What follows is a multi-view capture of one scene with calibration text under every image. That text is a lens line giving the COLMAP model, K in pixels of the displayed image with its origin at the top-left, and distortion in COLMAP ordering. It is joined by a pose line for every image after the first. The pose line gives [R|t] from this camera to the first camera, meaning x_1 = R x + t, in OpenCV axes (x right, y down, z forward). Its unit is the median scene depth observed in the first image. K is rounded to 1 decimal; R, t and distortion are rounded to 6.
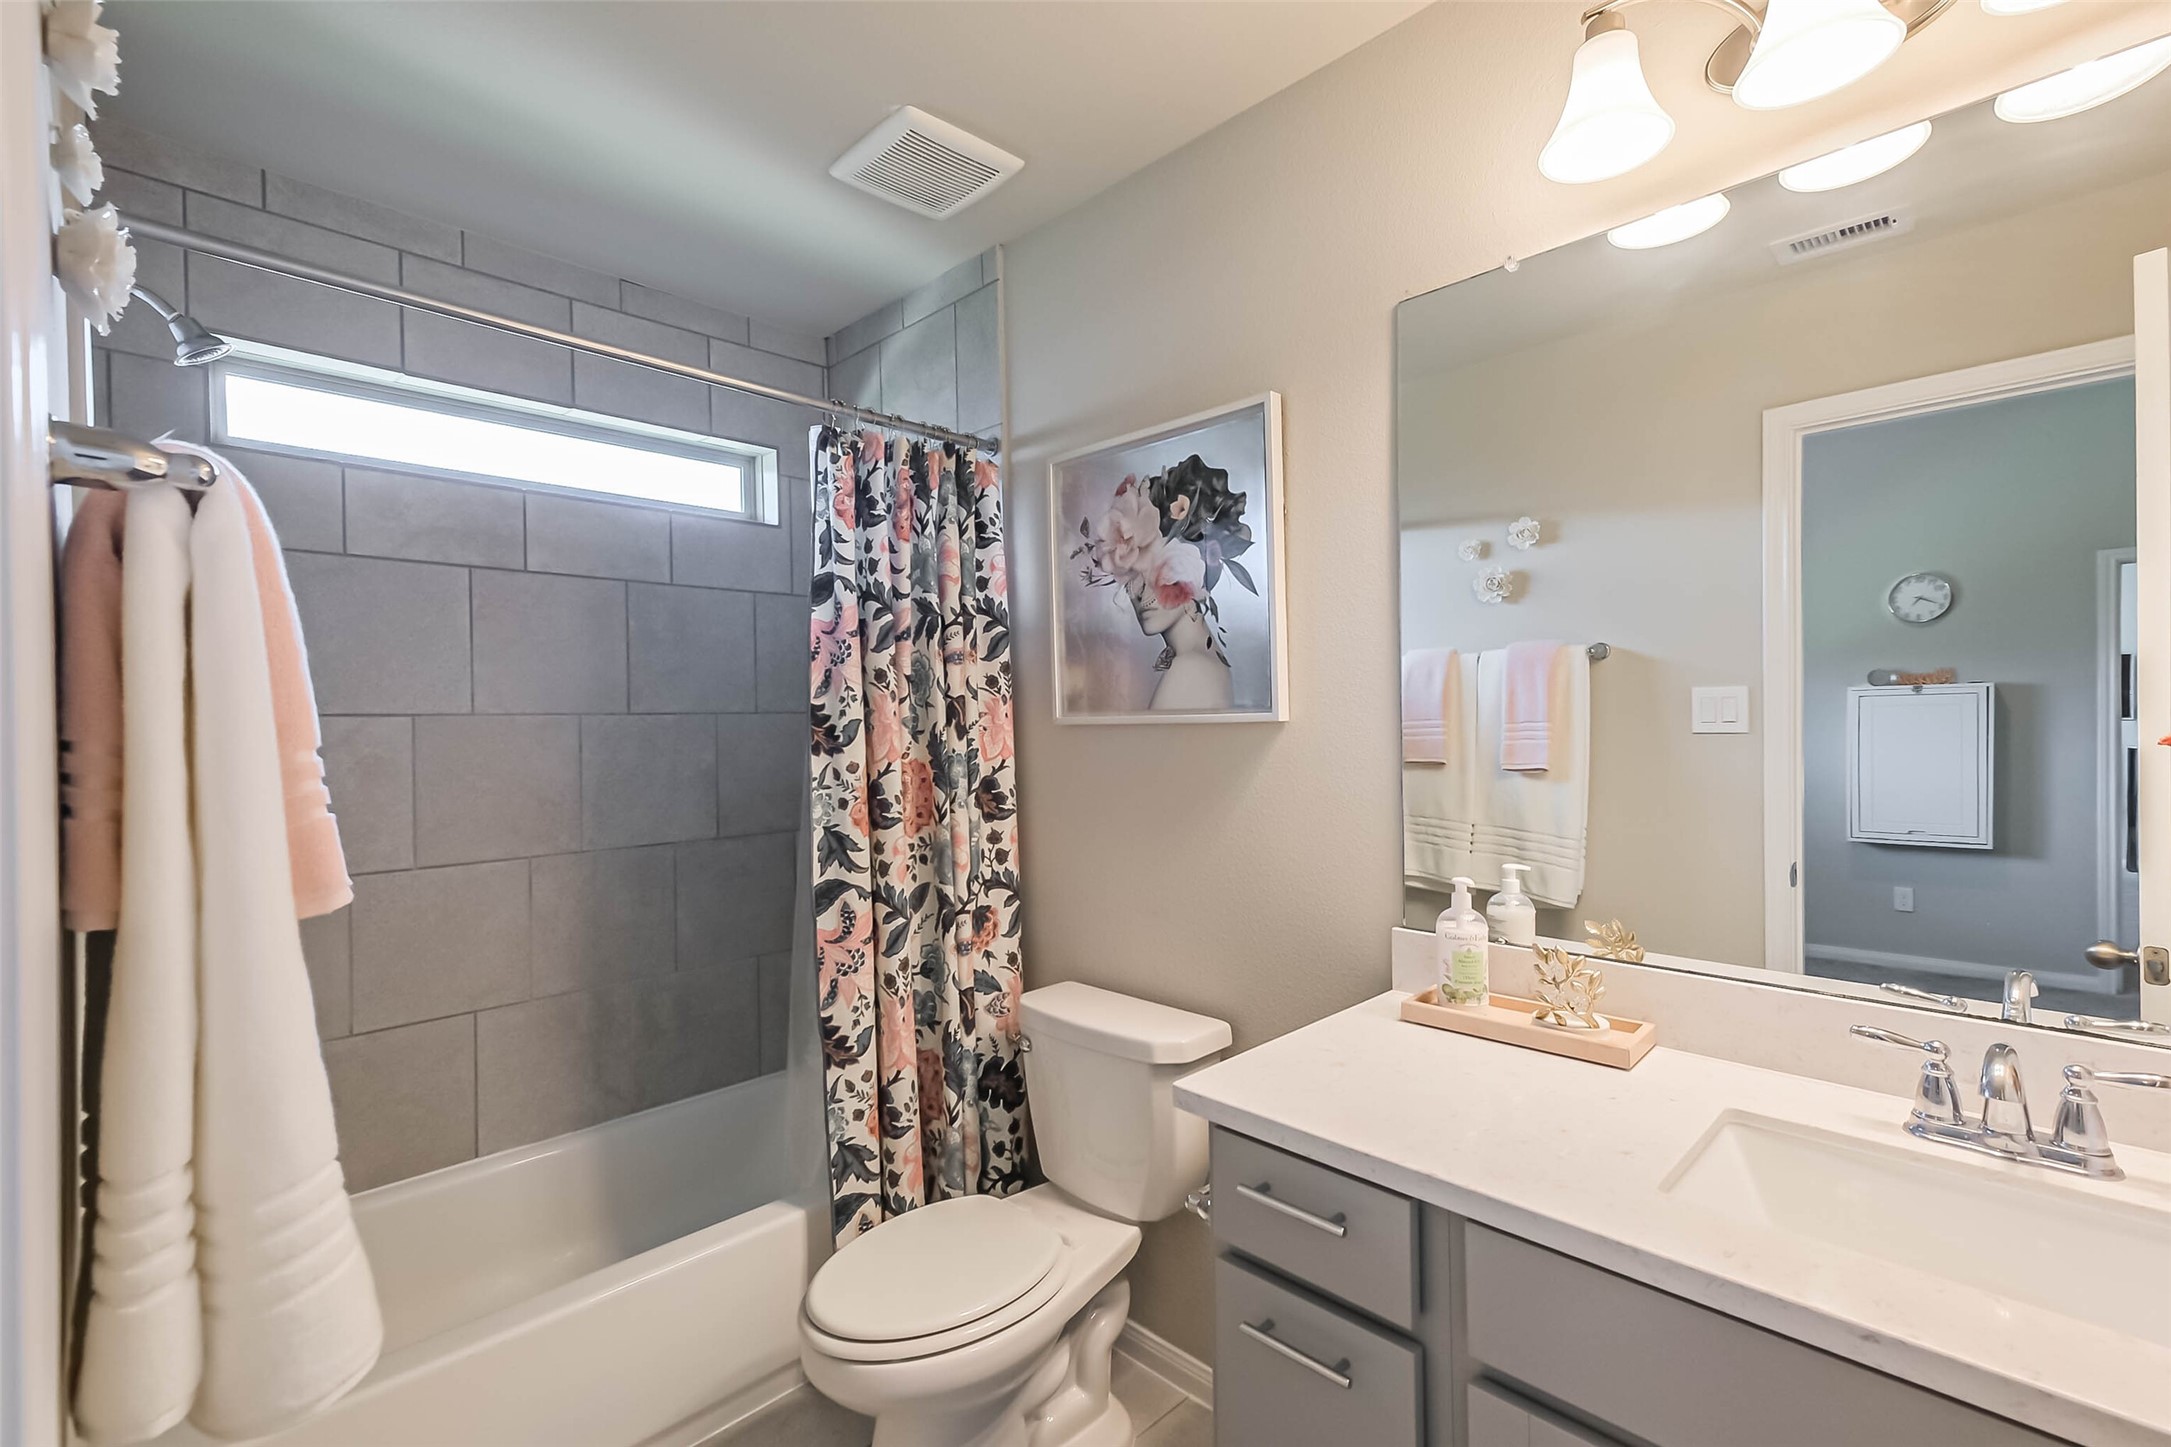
lens RADIAL K [[965.5, 0, 1080.3], [0, 965.5, 715.8], [0, 0, 1]] dist [-0.003623, -0.000063]
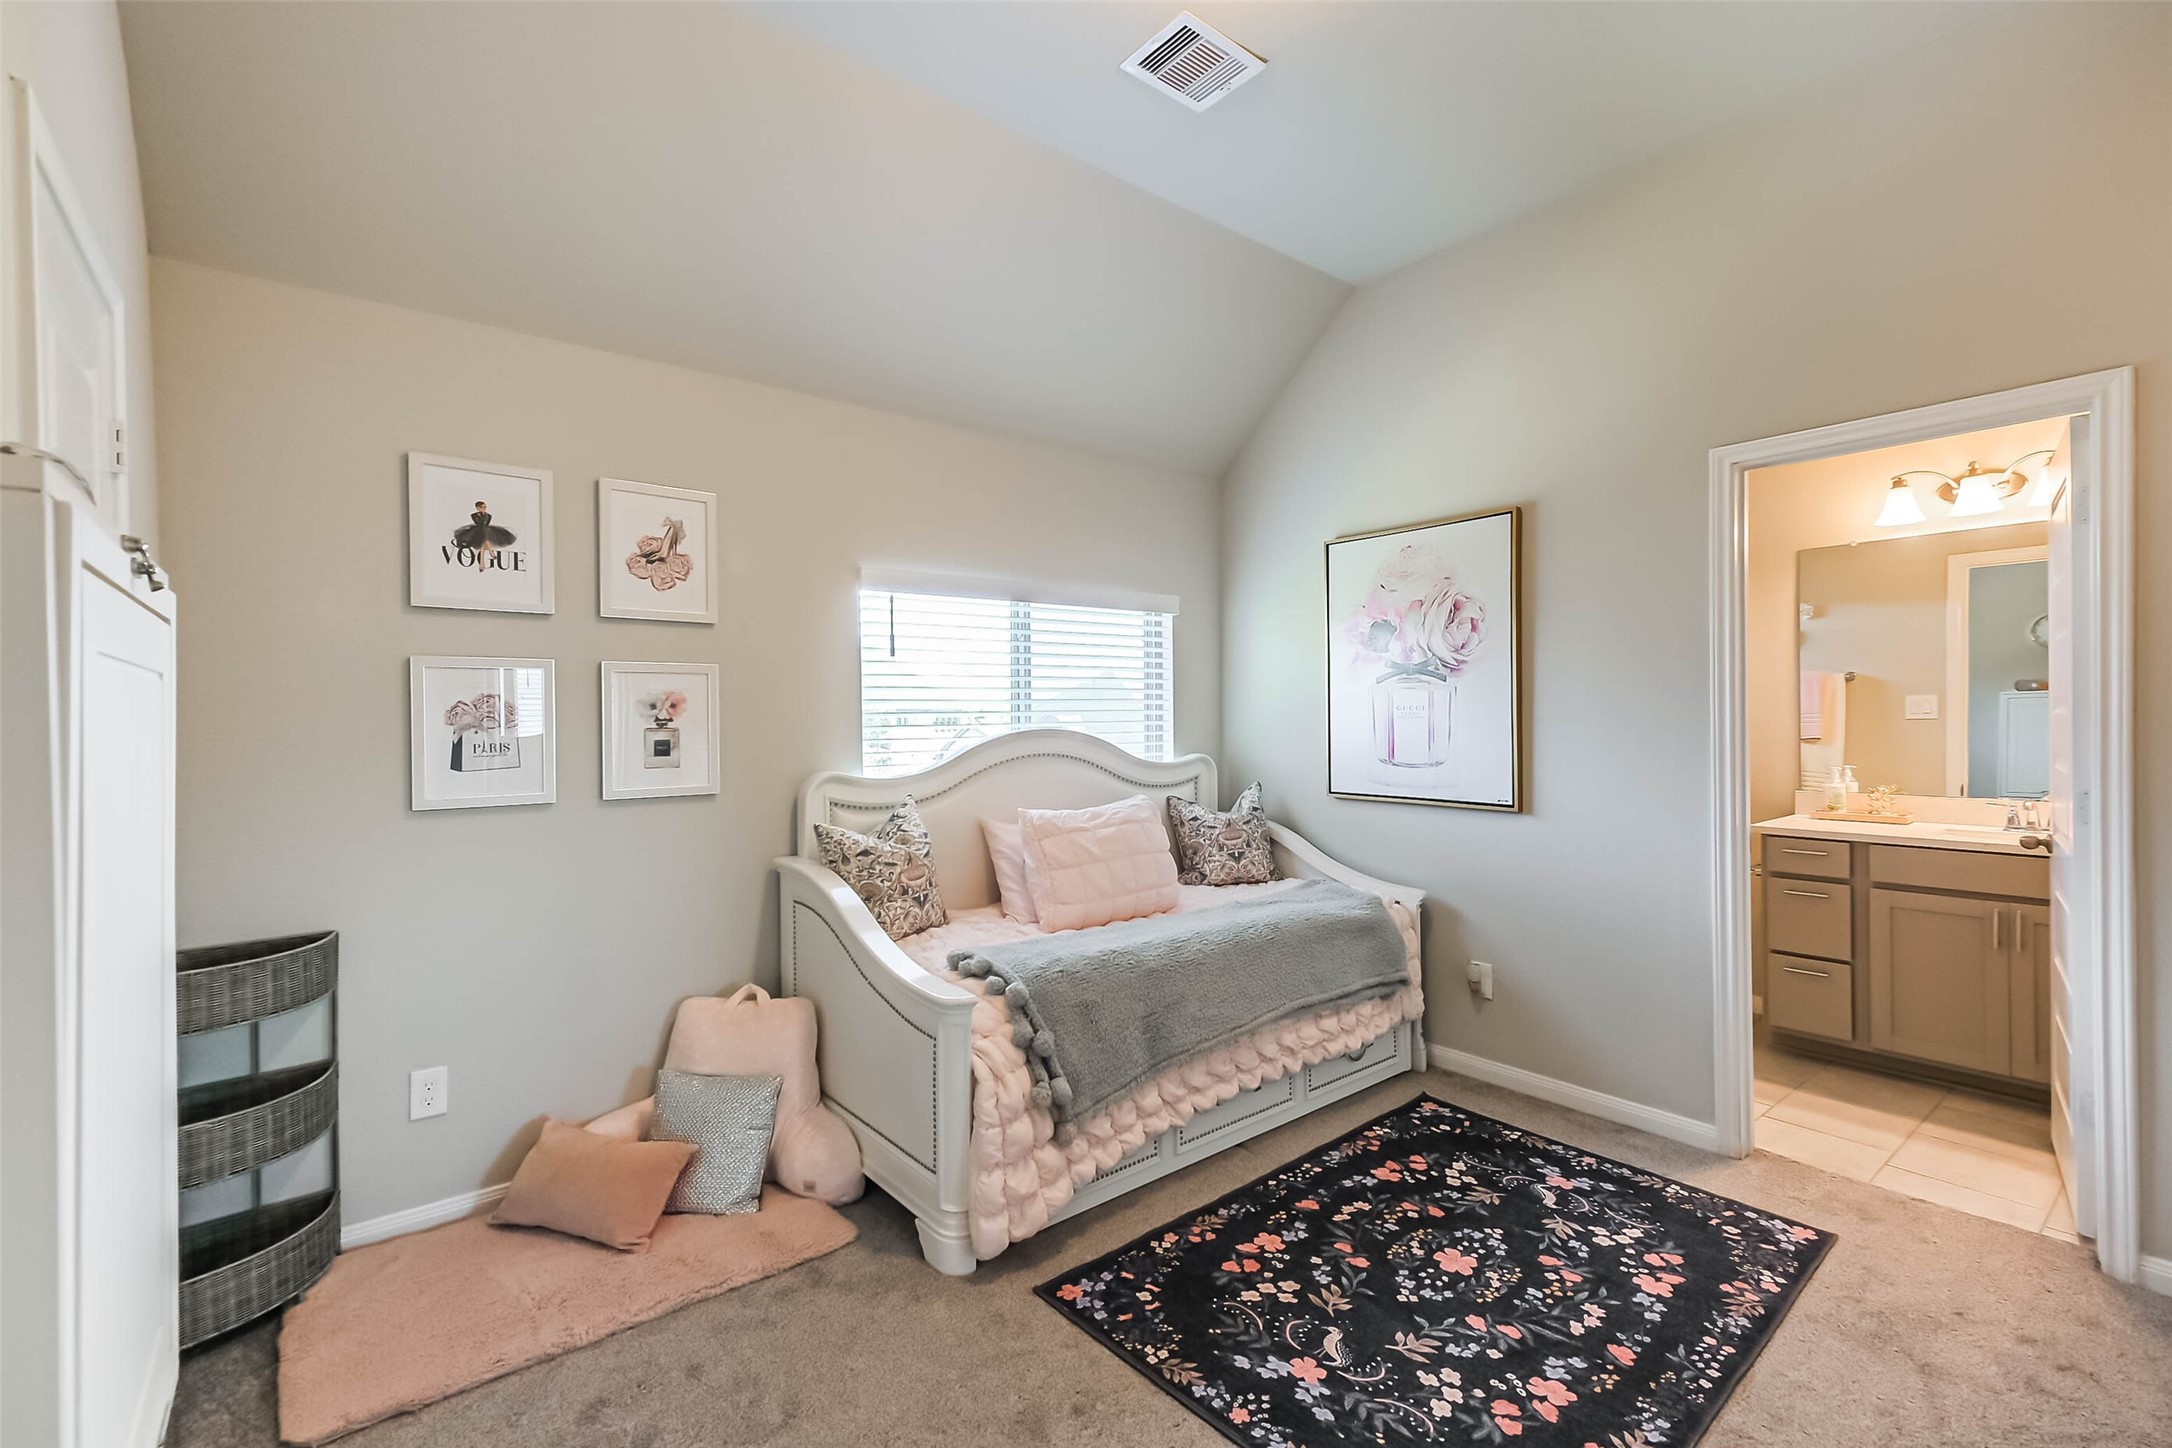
lens RADIAL K [[966.0, 0, 1080.8], [0, 966.0, 716.3], [0, 0, 1]] dist [-0.003623, -0.000063]
pose [[0.995260, 0.004219, -0.097157, -0.797939], [-0.003873, 0.999985, 0.003747, 0.010556], [0.097171, -0.003353, 0.995262, -1.052050]]
